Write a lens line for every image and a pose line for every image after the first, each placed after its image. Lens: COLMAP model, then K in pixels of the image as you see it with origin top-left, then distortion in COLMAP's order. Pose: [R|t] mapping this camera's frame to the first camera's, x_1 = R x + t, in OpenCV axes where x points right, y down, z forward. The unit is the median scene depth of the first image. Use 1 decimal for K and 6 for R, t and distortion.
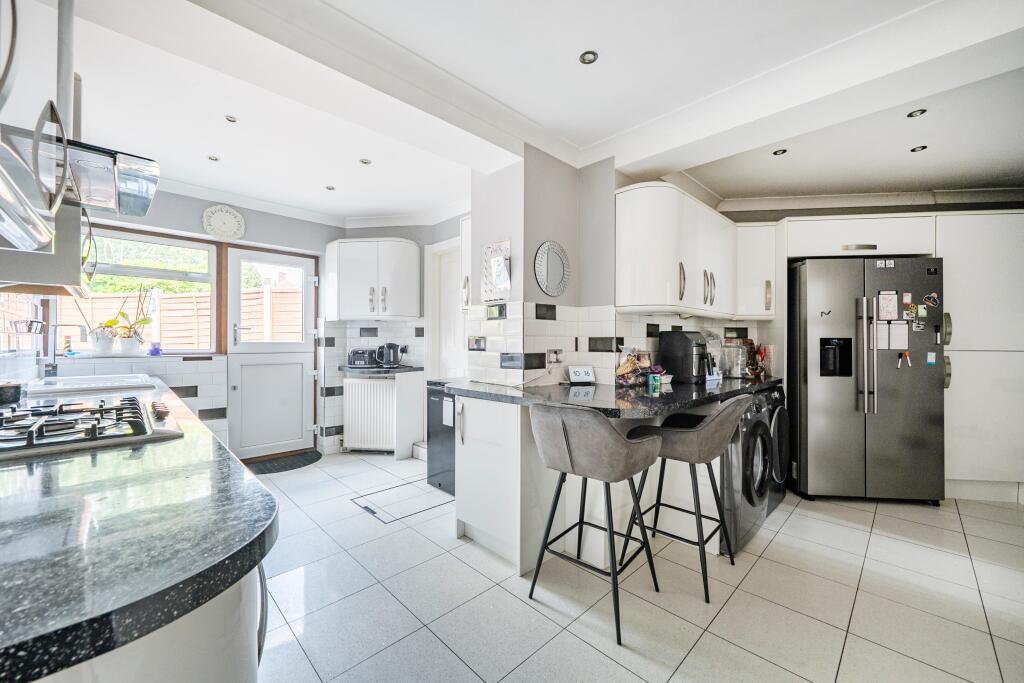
lens RADIAL K [[405.8, 0, 512.4], [0, 405.8, 344.5], [0, 0, 1]] dist [-0.003920, -0.000320]
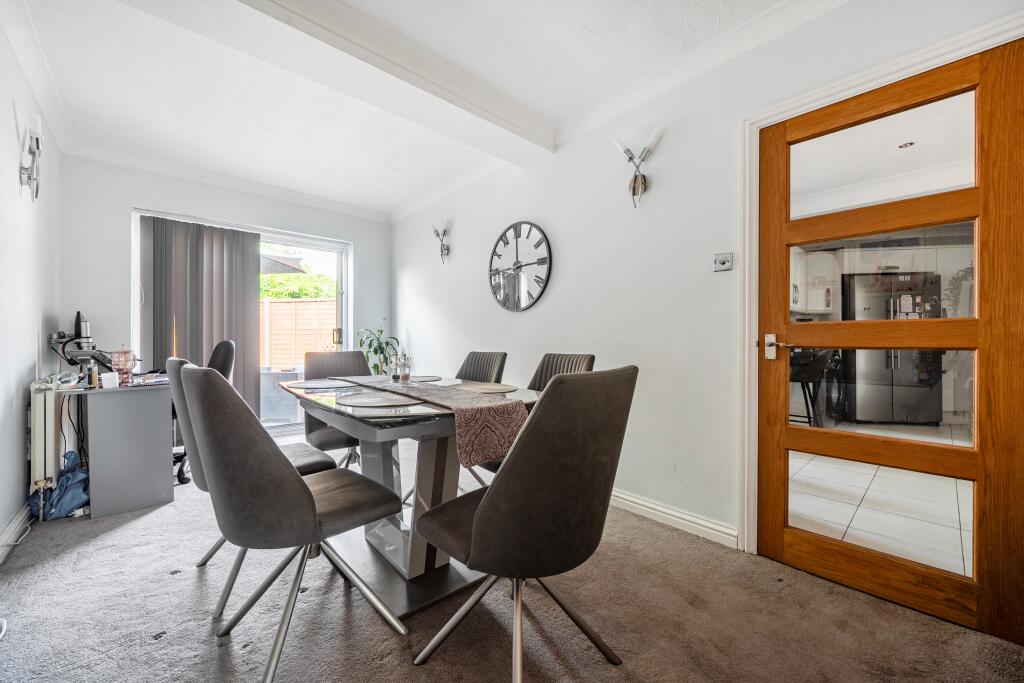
lens RADIAL K [[405.8, 0, 512.2], [0, 405.8, 338.6], [0, 0, 1]] dist [-0.003920, -0.000320]
pose [[0.999351, -0.009395, -0.034785, -0.601544], [0.009580, 0.999941, 0.005152, 0.020114], [0.034734, -0.005482, 0.999382, -0.682024]]
